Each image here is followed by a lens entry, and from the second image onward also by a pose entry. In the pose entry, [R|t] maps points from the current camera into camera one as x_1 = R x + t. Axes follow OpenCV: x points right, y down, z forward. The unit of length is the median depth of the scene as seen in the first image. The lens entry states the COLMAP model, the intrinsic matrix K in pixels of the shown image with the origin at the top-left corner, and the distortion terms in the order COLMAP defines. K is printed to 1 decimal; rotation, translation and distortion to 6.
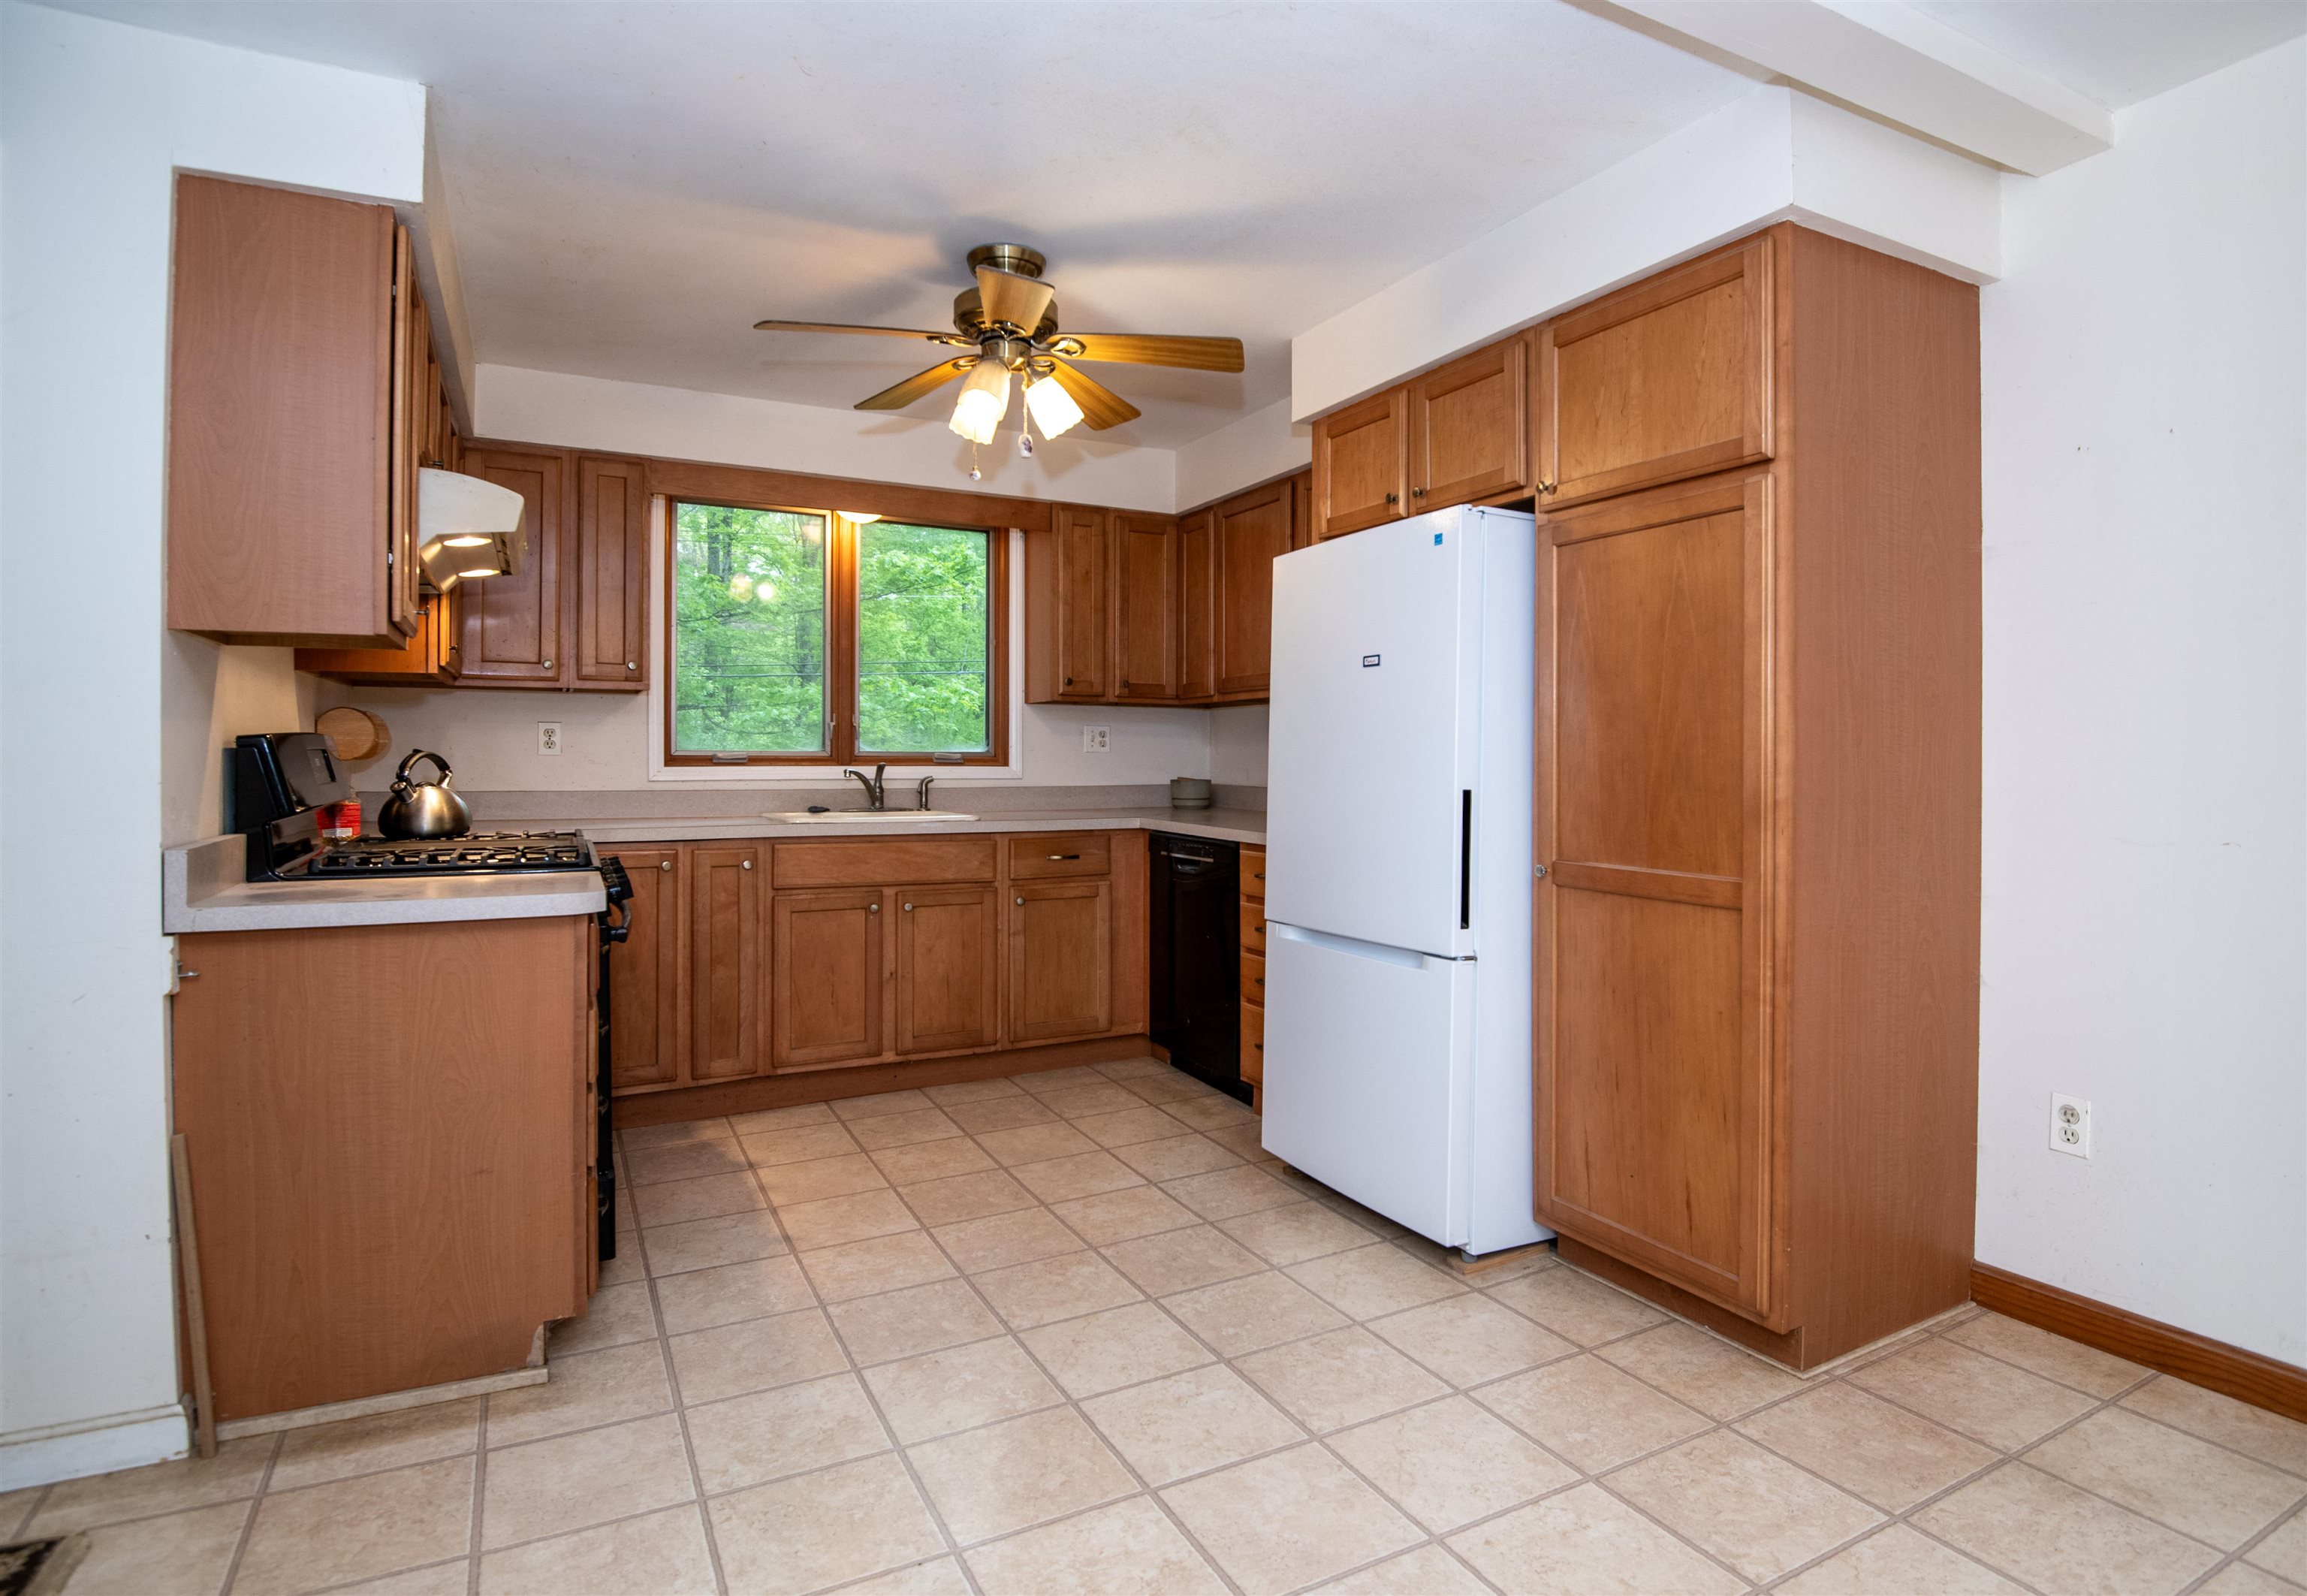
lens RADIAL K [[1200.7, 0, 1202.2], [0, 1200.7, 756.7], [0, 0, 1]] dist [-0.000144, -0.014108]
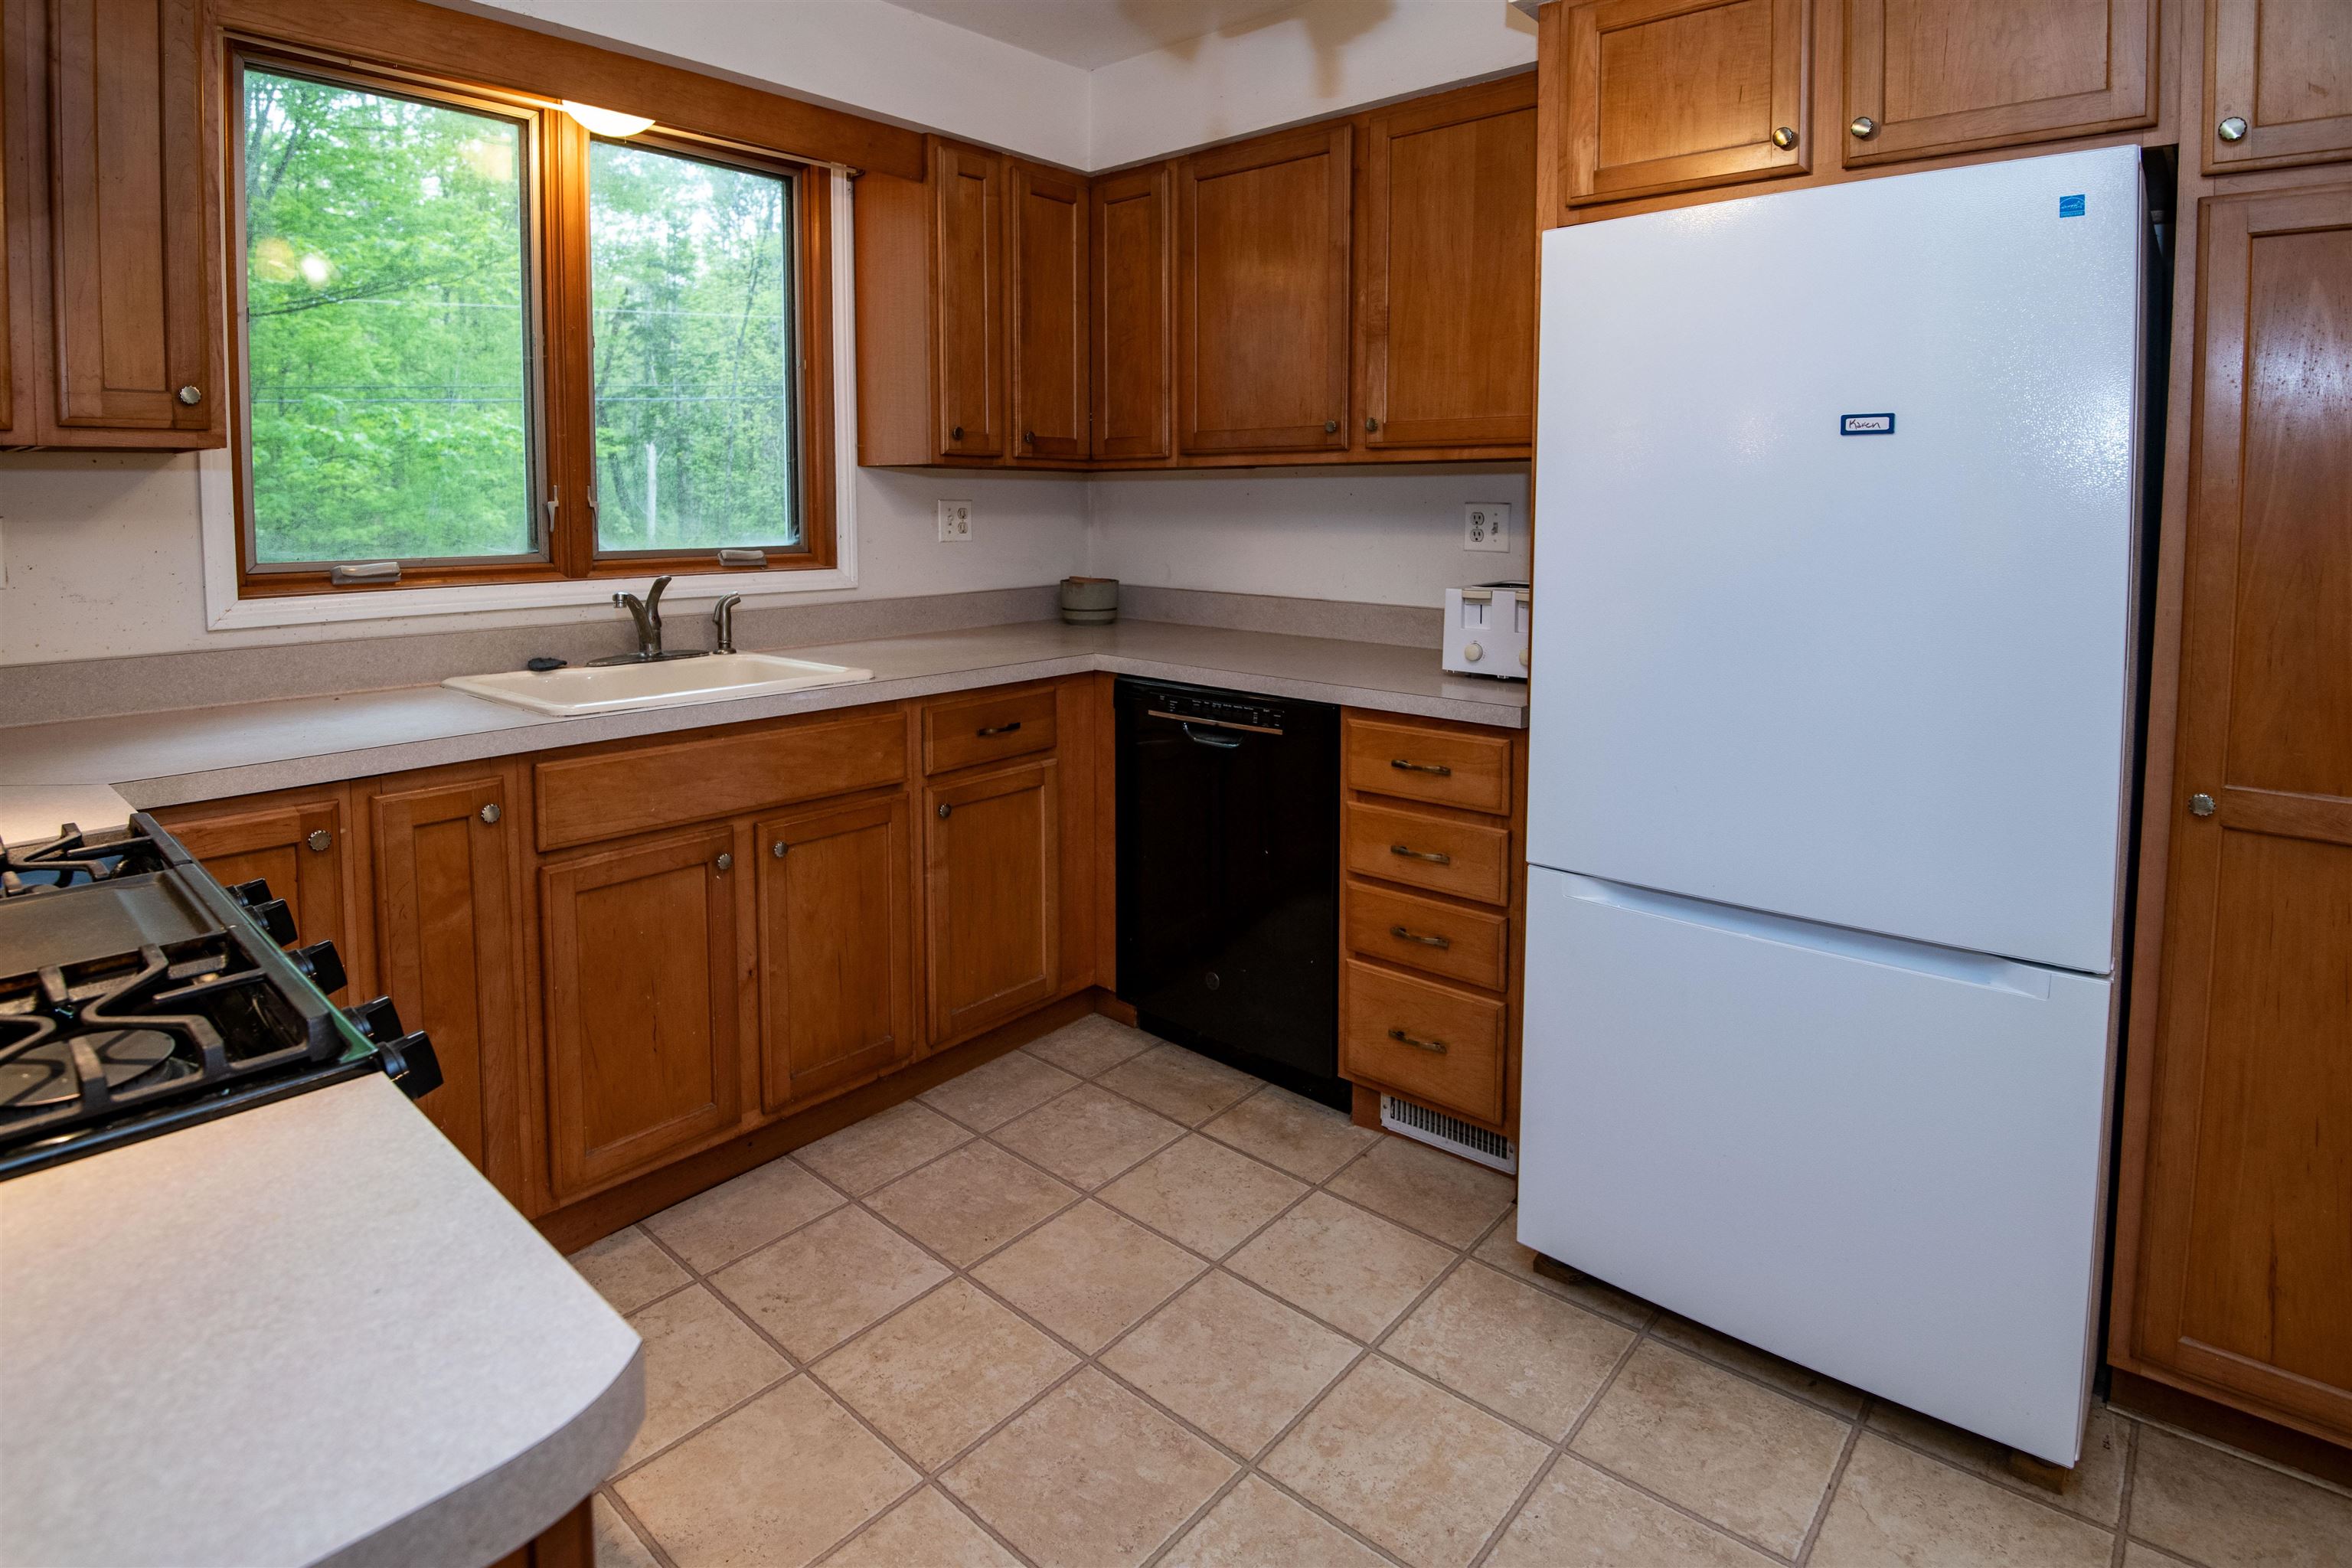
lens RADIAL K [[1306.9, 0, 1178.3], [0, 1306.9, 599.5], [0, 0, 1]] dist [-0.021683, -0.001854]
pose [[0.951677, -0.021744, 0.306330, -0.246689], [-0.000801, 0.997311, 0.073279, -0.031160], [-0.307100, -0.069983, 0.949101, 0.383615]]
